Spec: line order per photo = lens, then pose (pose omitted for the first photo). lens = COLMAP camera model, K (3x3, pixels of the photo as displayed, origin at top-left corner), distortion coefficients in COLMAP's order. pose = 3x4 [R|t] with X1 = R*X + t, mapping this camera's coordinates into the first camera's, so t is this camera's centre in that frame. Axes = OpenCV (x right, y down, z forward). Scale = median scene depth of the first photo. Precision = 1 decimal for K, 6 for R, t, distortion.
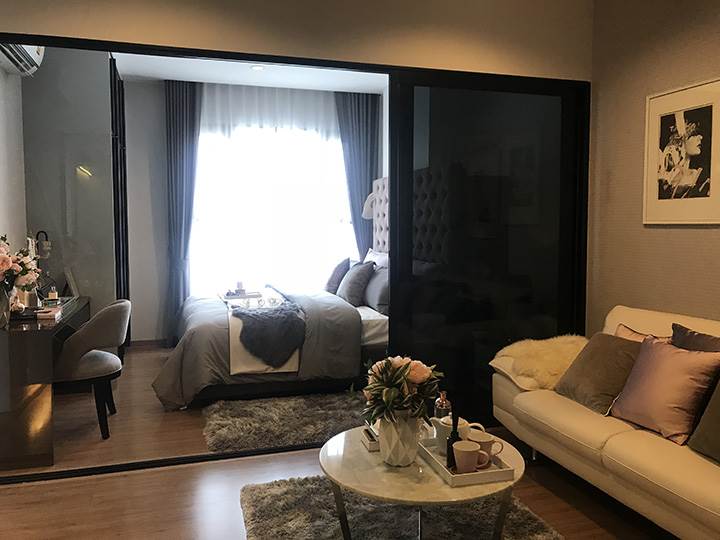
lens RADIAL K [[589.2, 0, 360.0], [0, 589.2, 265.6], [0, 0, 1]] dist [0.028095, -0.036537]
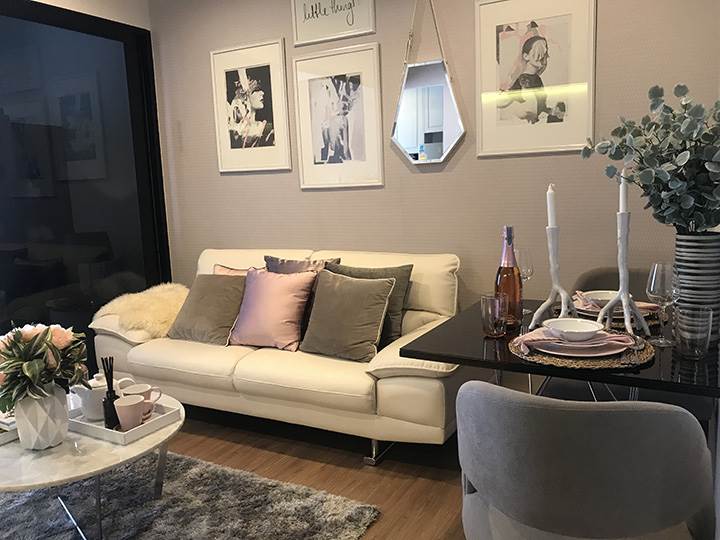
lens RADIAL K [[589.2, 0, 359.6], [0, 589.2, 268.5], [0, 0, 1]] dist [0.028095, -0.036537]
pose [[0.710858, -0.131258, 0.690979, -0.123373], [0.085895, 0.991279, 0.099937, 0.021373], [-0.698071, -0.011689, 0.715934, 0.043476]]
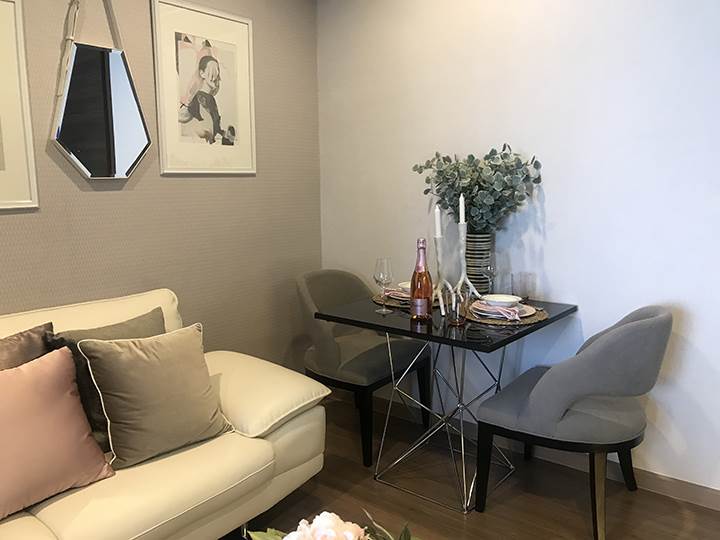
lens RADIAL K [[589.2, 0, 354.9], [0, 589.2, 264.5], [0, 0, 1]] dist [0.028095, -0.036537]
pose [[-0.560830, -0.114004, 0.820044, -0.150738], [0.064828, 0.981387, 0.180770, -0.052418], [-0.825389, 0.154543, -0.543000, 0.830240]]
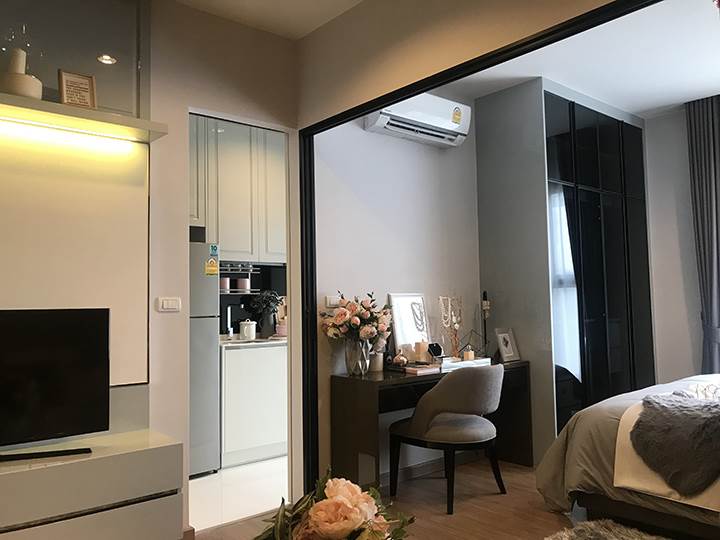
lens RADIAL K [[589.2, 0, 362.9], [0, 589.2, 271.9], [0, 0, 1]] dist [0.028095, -0.036537]
pose [[0.387803, -0.056697, -0.919997, 0.438611], [-0.042674, 0.995932, -0.079365, -0.001610], [0.920754, 0.070038, 0.383806, 0.572110]]
